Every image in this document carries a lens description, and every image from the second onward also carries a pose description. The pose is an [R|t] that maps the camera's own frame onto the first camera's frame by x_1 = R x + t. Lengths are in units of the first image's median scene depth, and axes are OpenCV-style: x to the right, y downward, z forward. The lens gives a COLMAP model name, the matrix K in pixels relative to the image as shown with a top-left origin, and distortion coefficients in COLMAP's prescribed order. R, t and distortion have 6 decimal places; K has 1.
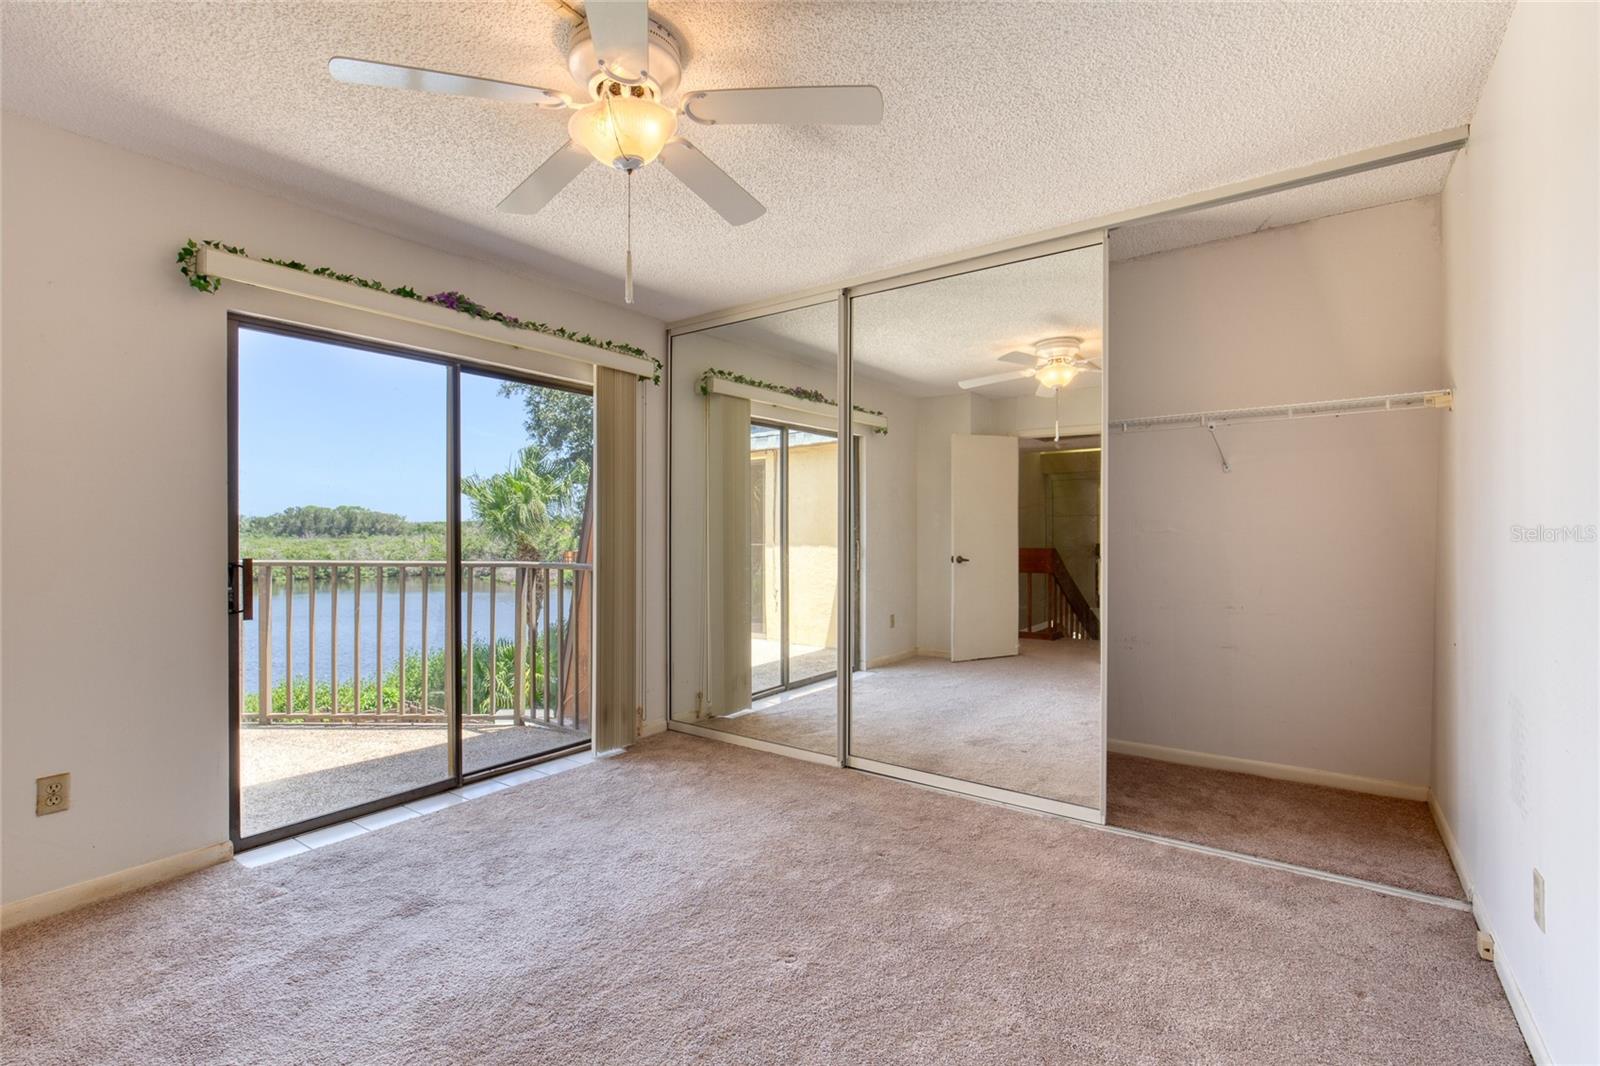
lens RADIAL K [[734.8, 0, 787.2], [0, 734.8, 534.3], [0, 0, 1]] dist [-0.013364, 0.006458]
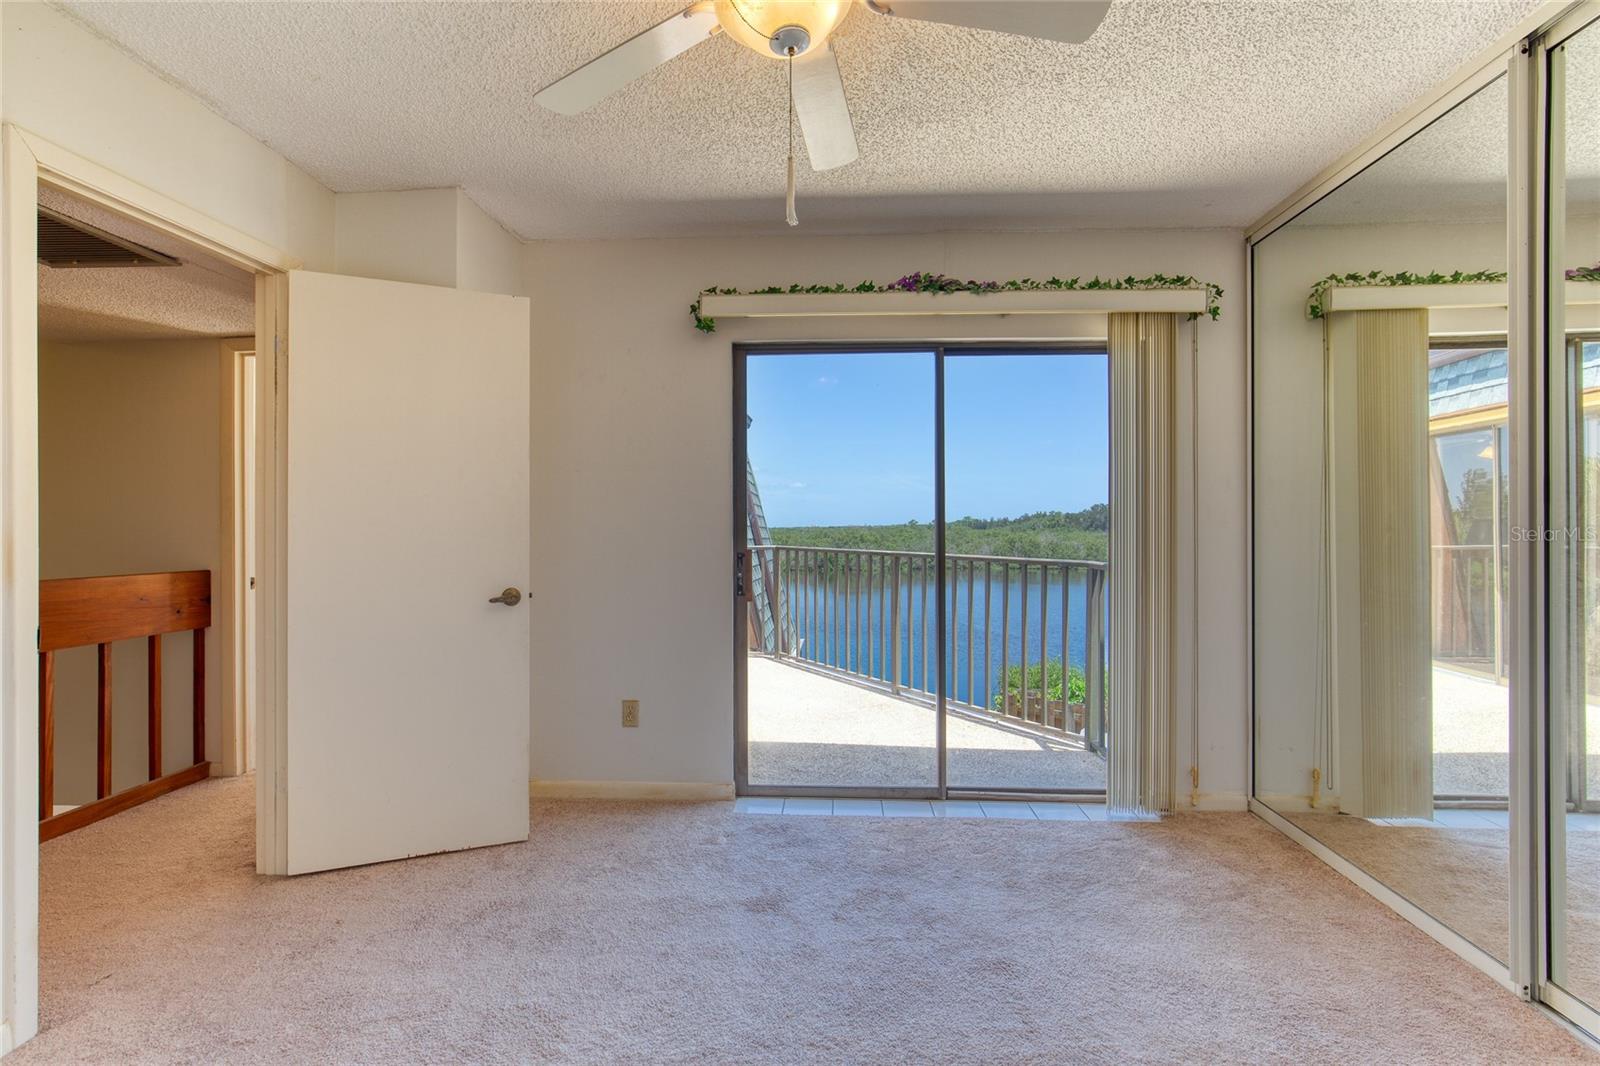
lens RADIAL K [[734.8, 0, 797.7], [0, 734.8, 529.7], [0, 0, 1]] dist [-0.013364, 0.006458]
pose [[0.545454, 0.003860, -0.838132, 0.223855], [-0.002505, 0.999992, 0.002975, -0.002325], [0.838137, 0.000476, 0.545460, 0.315713]]
